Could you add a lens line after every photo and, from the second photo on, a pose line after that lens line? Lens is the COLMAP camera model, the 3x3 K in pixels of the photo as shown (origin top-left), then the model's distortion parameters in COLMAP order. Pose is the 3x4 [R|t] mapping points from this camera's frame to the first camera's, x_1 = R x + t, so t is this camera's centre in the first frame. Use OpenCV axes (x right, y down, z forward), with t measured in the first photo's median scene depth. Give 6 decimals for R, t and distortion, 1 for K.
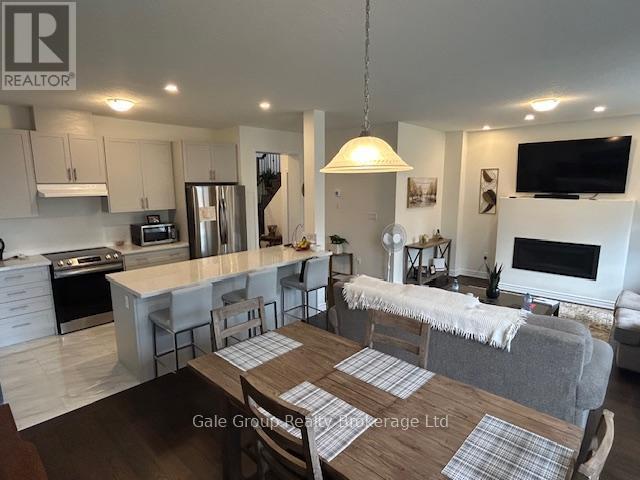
lens RADIAL K [[353.9, 0, 320.0], [0, 353.9, 240.0], [0, 0, 1]] dist [-0.001185, -0.000251]
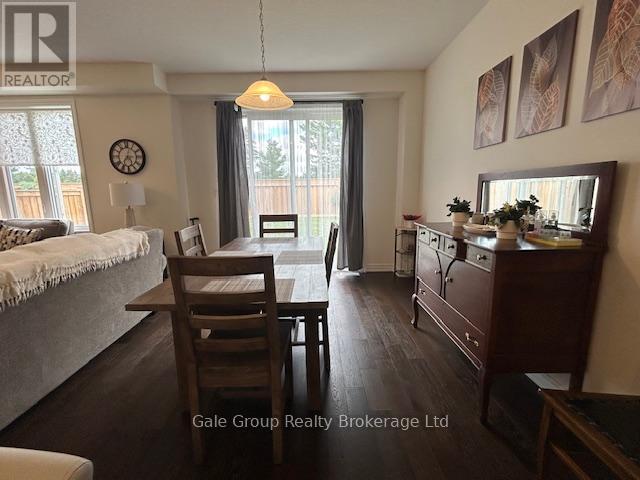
lens RADIAL K [[284.9, 0, 320.0], [0, 284.9, 240.0], [0, 0, 1]] dist [-0.001355, -0.000474]
pose [[-0.698119, -0.101428, 0.708761, -0.271908], [0.136639, 0.952848, 0.270945, 0.019951], [-0.702823, 0.285996, -0.651342, 0.461794]]
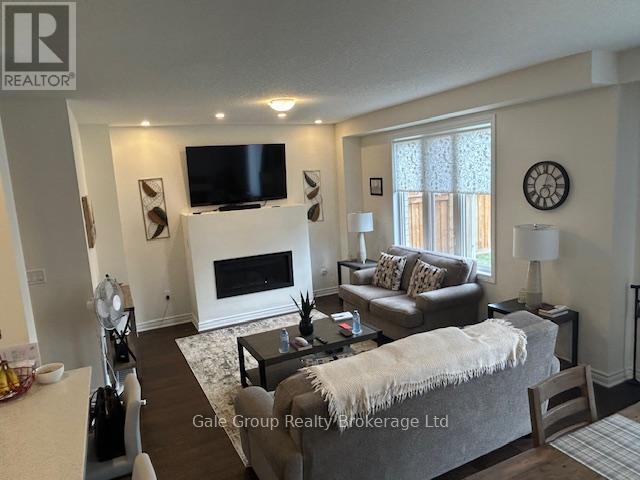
lens RADIAL K [[443.3, 0, 320.0], [0, 443.3, 240.0], [0, 0, 1]] dist [0.003461, 0.003596]
pose [[0.363111, -0.159724, 0.917954, -0.274854], [0.209279, 0.974005, 0.086693, -0.088925], [-0.907939, 0.160630, 0.387098, 0.365477]]
